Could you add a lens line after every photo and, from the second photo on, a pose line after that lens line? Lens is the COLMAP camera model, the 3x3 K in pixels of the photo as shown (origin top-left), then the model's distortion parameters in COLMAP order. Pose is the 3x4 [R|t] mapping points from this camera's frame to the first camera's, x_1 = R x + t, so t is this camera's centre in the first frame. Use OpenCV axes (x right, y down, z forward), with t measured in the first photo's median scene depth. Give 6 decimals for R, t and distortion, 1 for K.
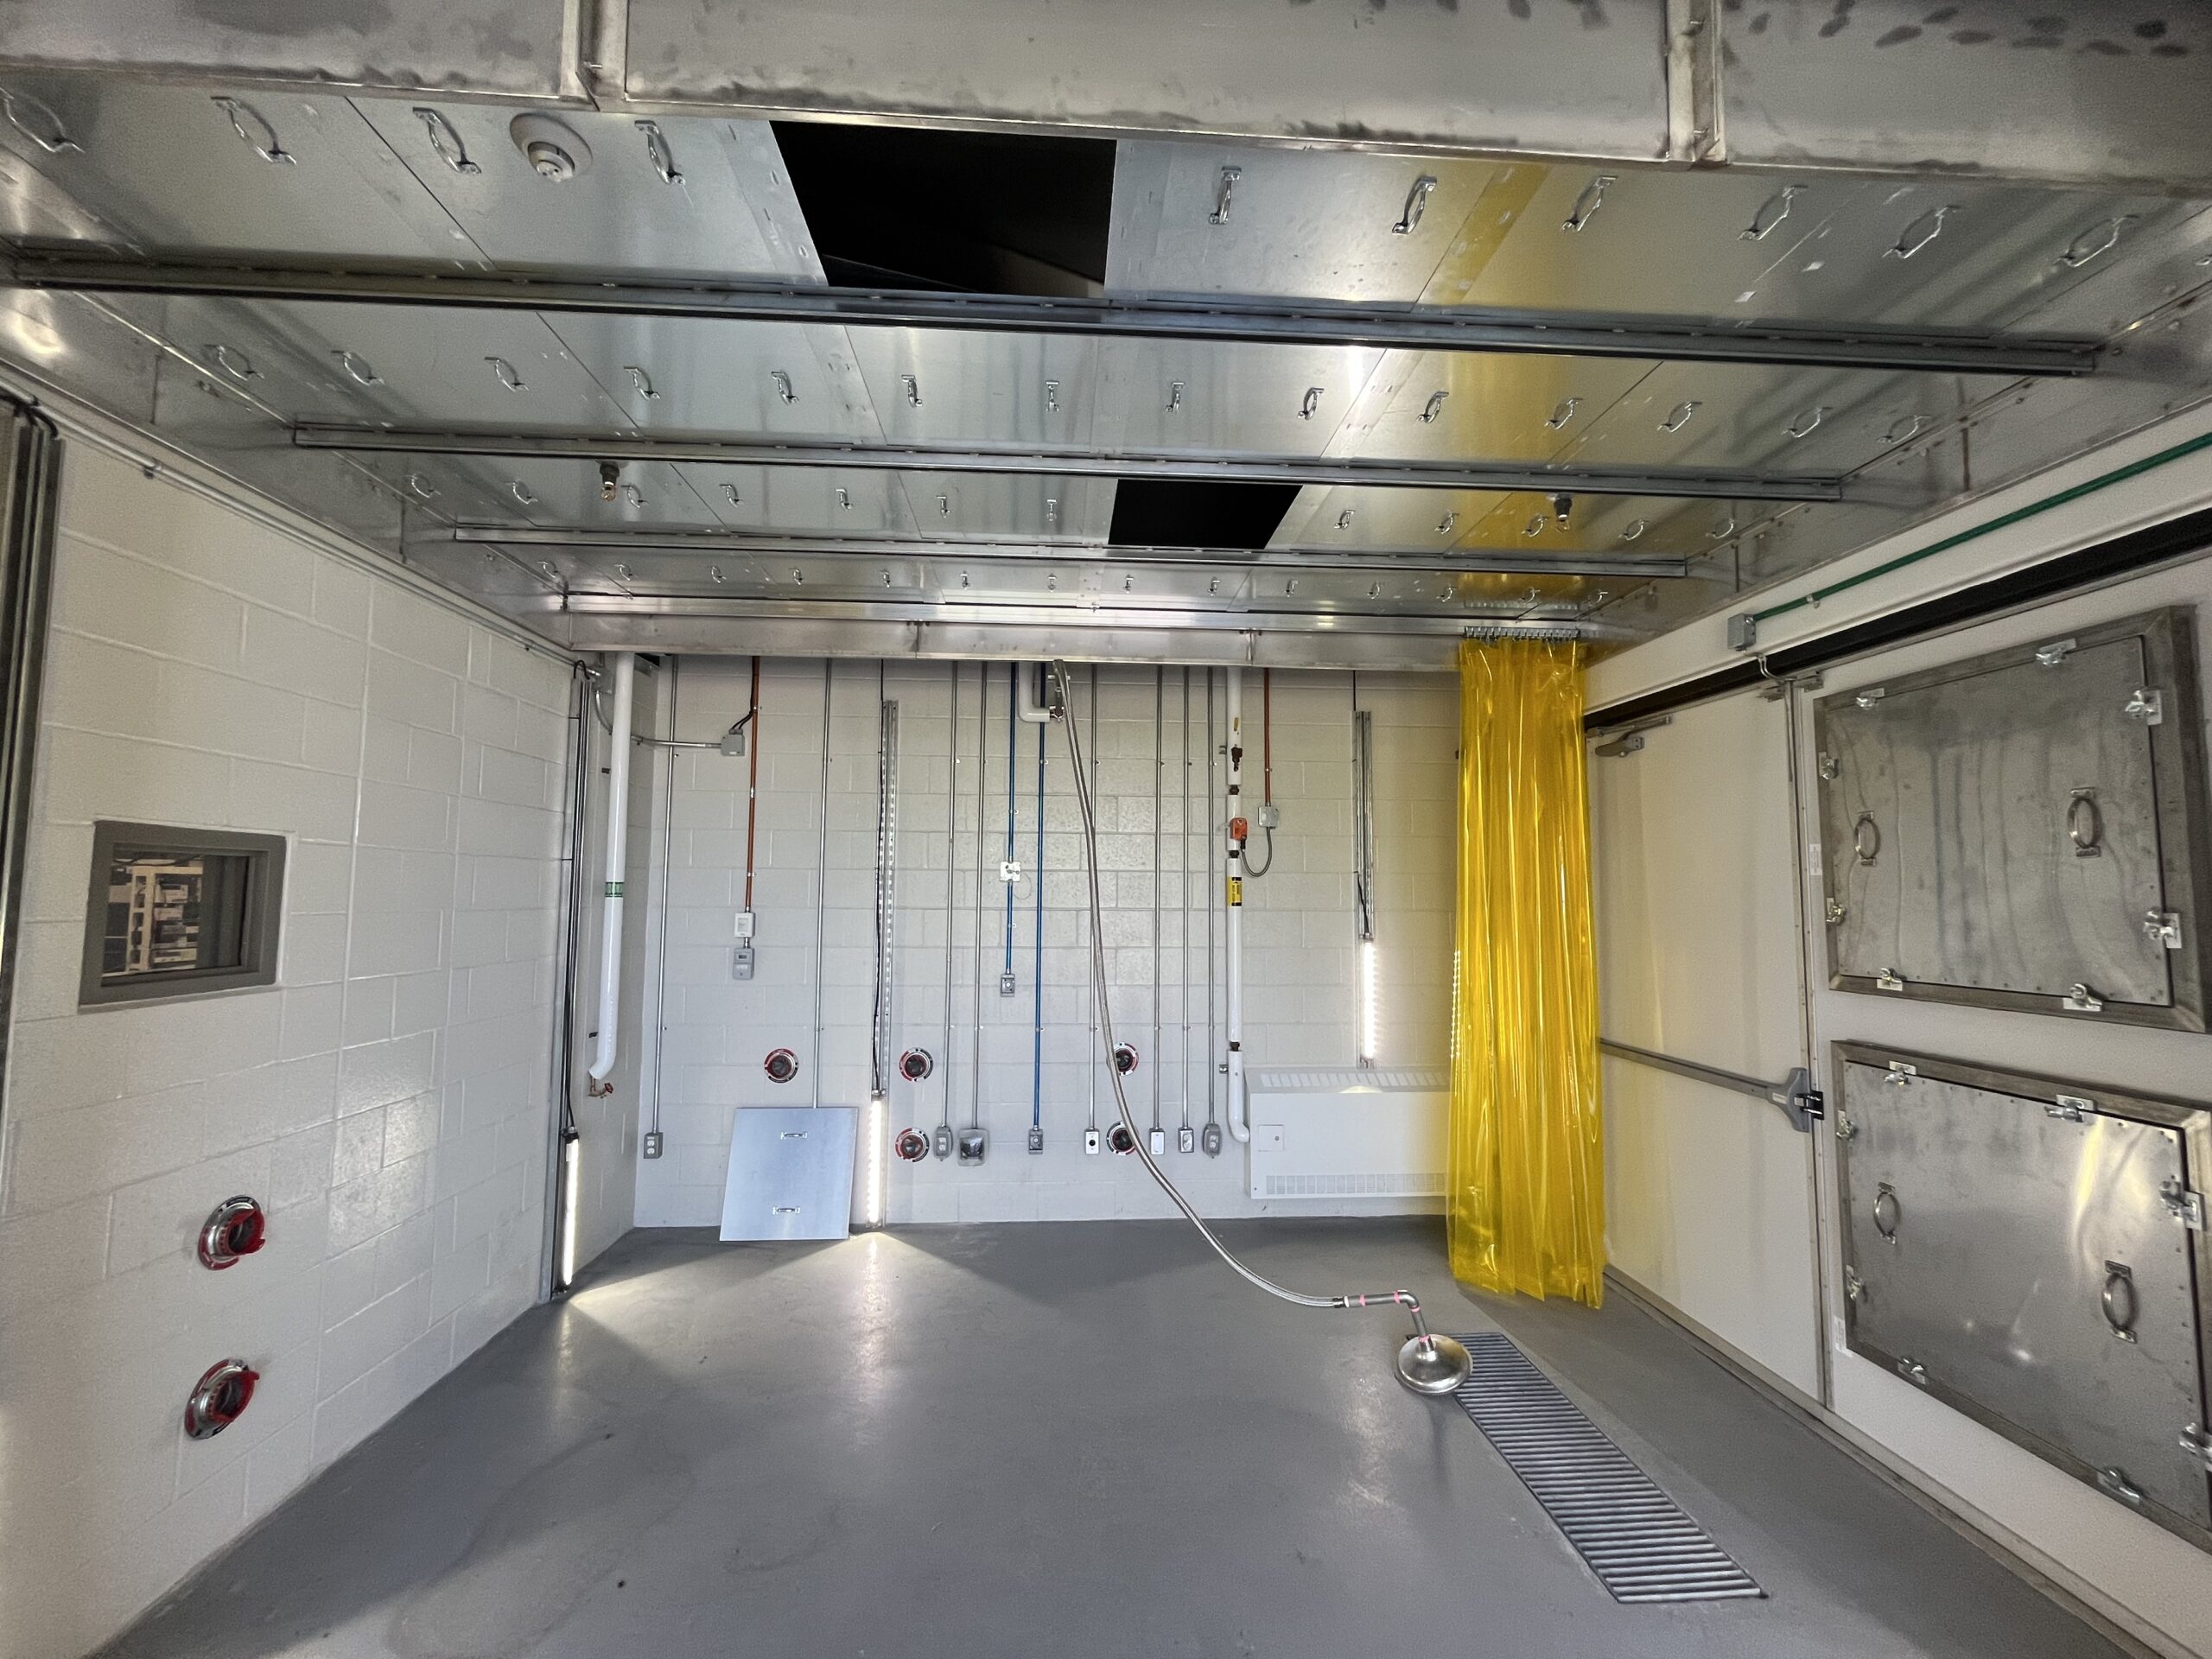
lens RADIAL K [[894.5, 0, 1106.0], [0, 894.5, 829.5], [0, 0, 1]] dist [0.001241, 0.000378]
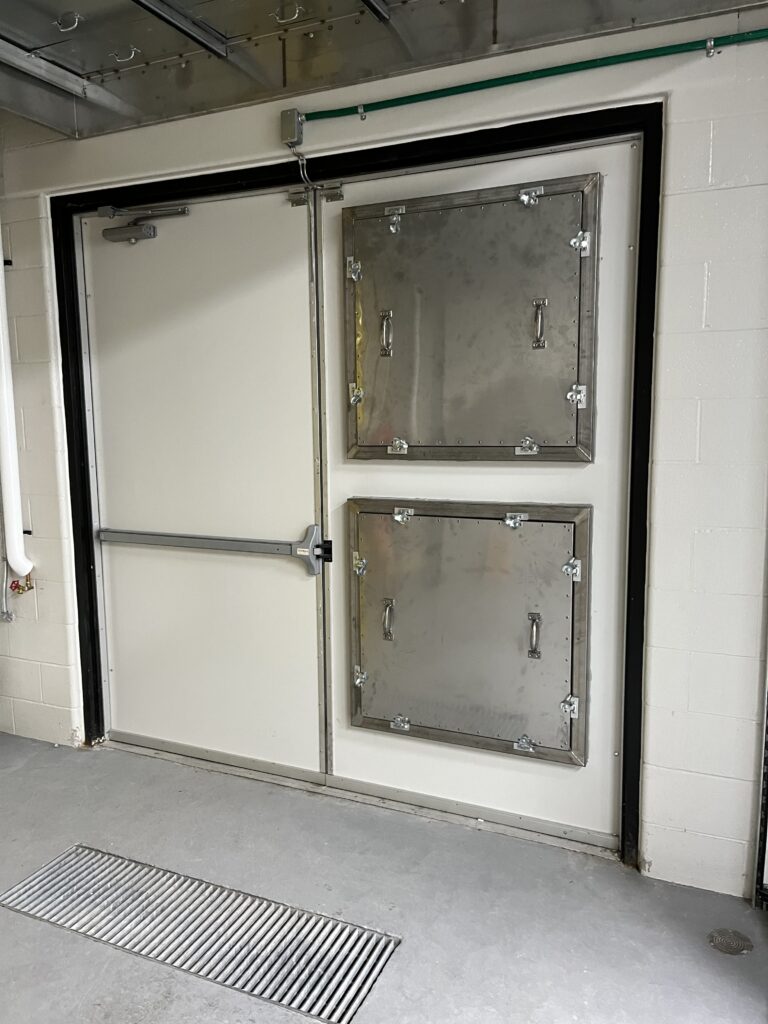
lens RADIAL K [[784.2, 0, 384.0], [0, 784.2, 512.0], [0, 0, 1]] dist [0.028385, -0.002879]
pose [[0.464828, -0.133122, 0.875336, -0.118267], [-0.047418, 0.983471, 0.174747, 0.057556], [-0.884130, -0.122734, 0.450833, 0.441927]]
